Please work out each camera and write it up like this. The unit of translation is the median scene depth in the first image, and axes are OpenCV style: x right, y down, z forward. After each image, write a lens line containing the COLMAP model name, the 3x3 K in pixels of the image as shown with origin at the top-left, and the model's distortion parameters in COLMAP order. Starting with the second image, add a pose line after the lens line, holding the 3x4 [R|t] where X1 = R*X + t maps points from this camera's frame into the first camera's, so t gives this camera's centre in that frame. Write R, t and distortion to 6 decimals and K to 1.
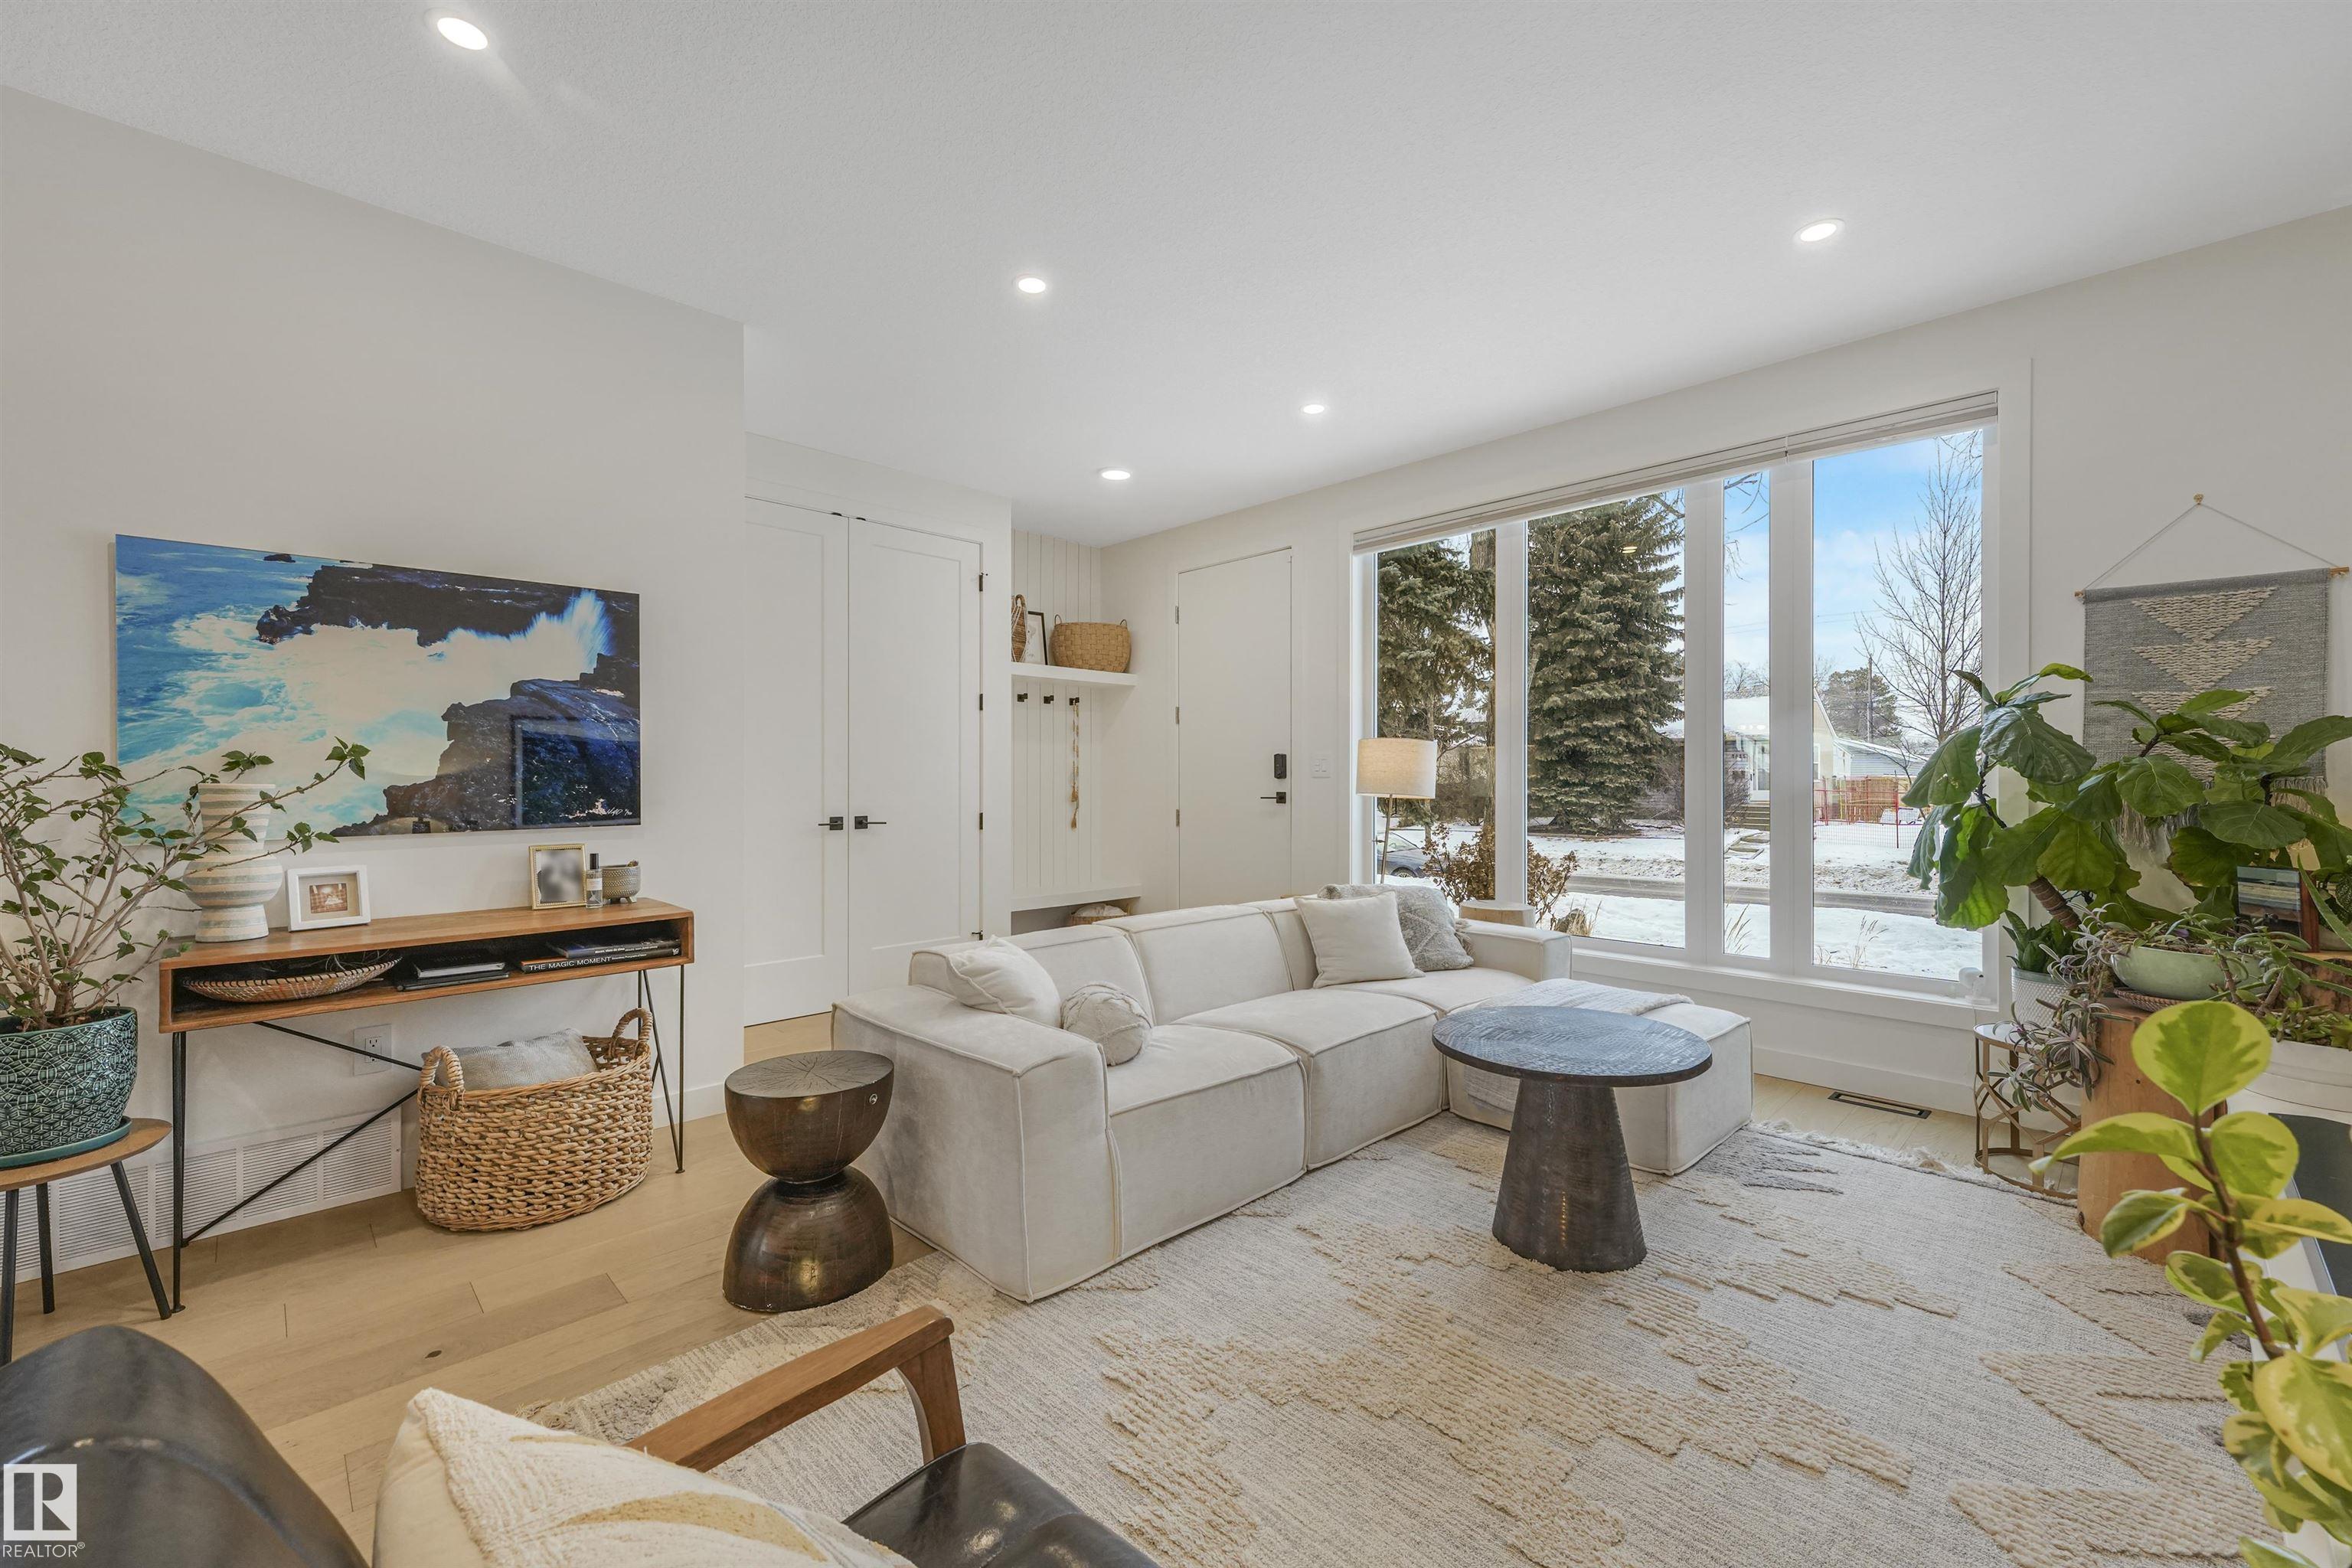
lens RADIAL K [[913.8, 0, 1176.0], [0, 913.8, 784.0], [0, 0, 1]] dist [-0.001617, 0.000006]
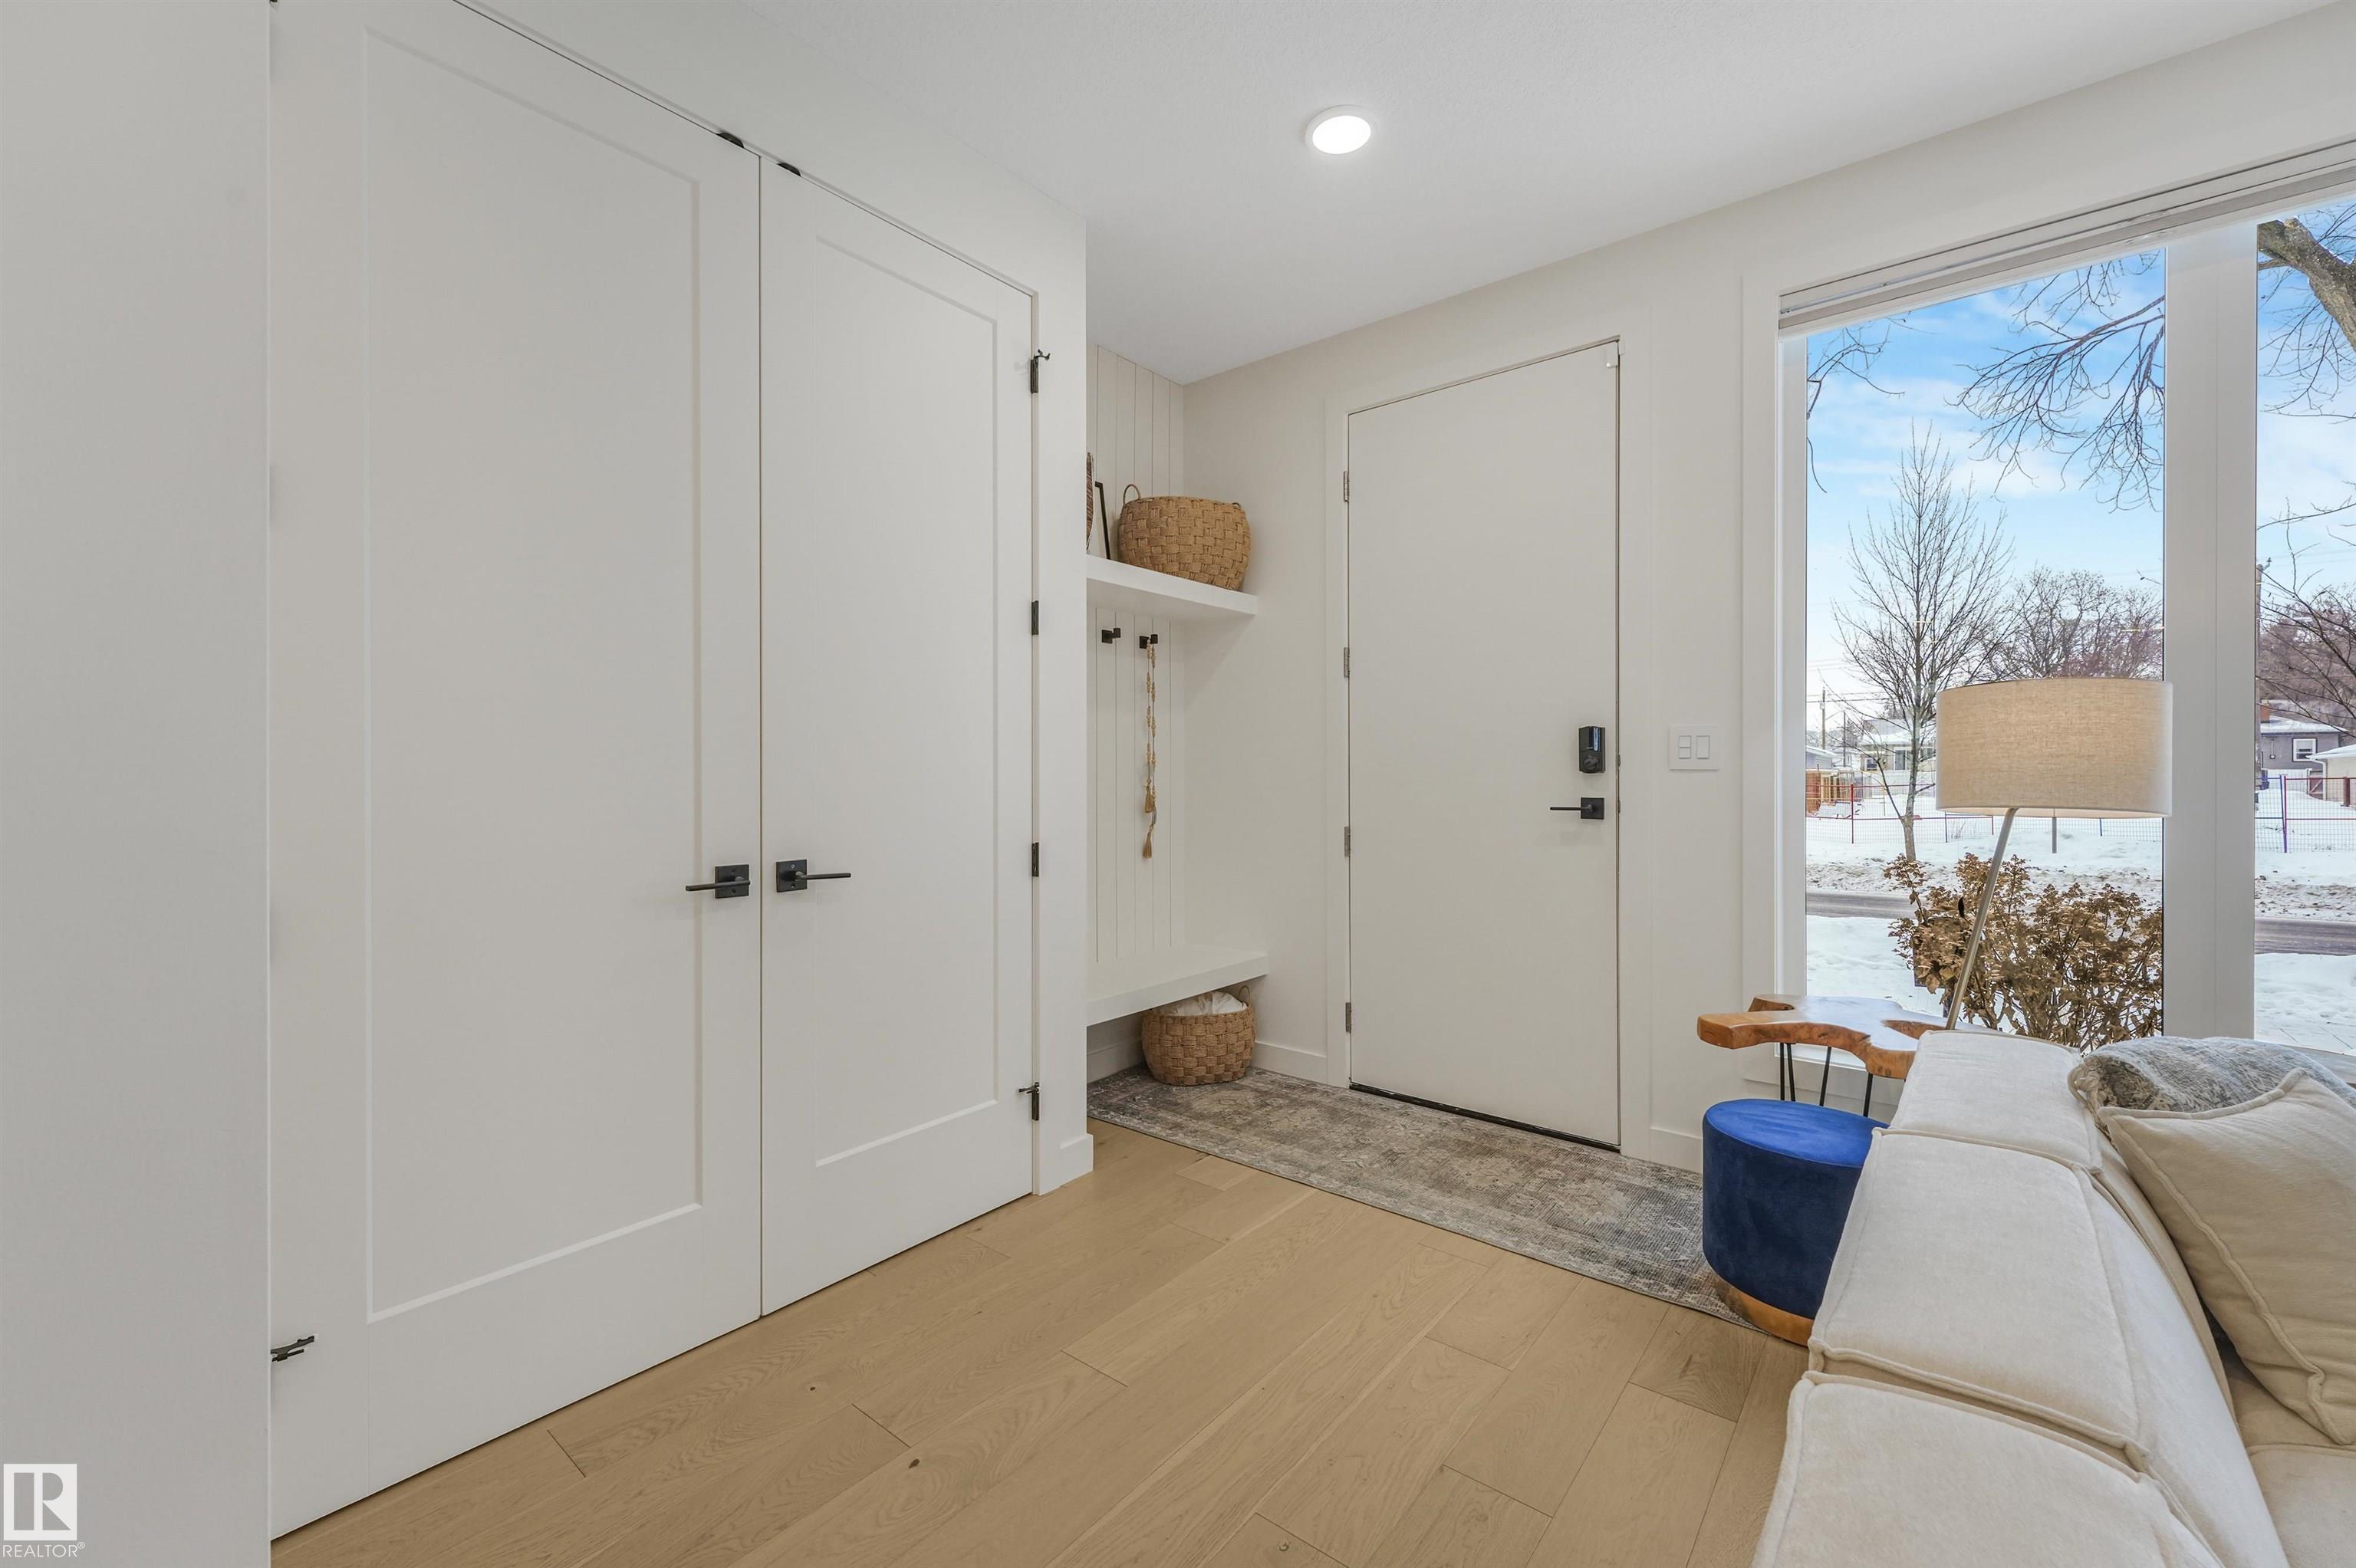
lens RADIAL K [[943.8, 0, 1185.3], [0, 943.8, 779.0], [0, 0, 1]] dist [0.002118, 0.000017]
pose [[0.993920, -0.000965, 0.110099, -0.162726], [0.000827, 0.999999, 0.001302, -0.002977], [-0.110100, -0.001203, 0.993920, 0.418450]]
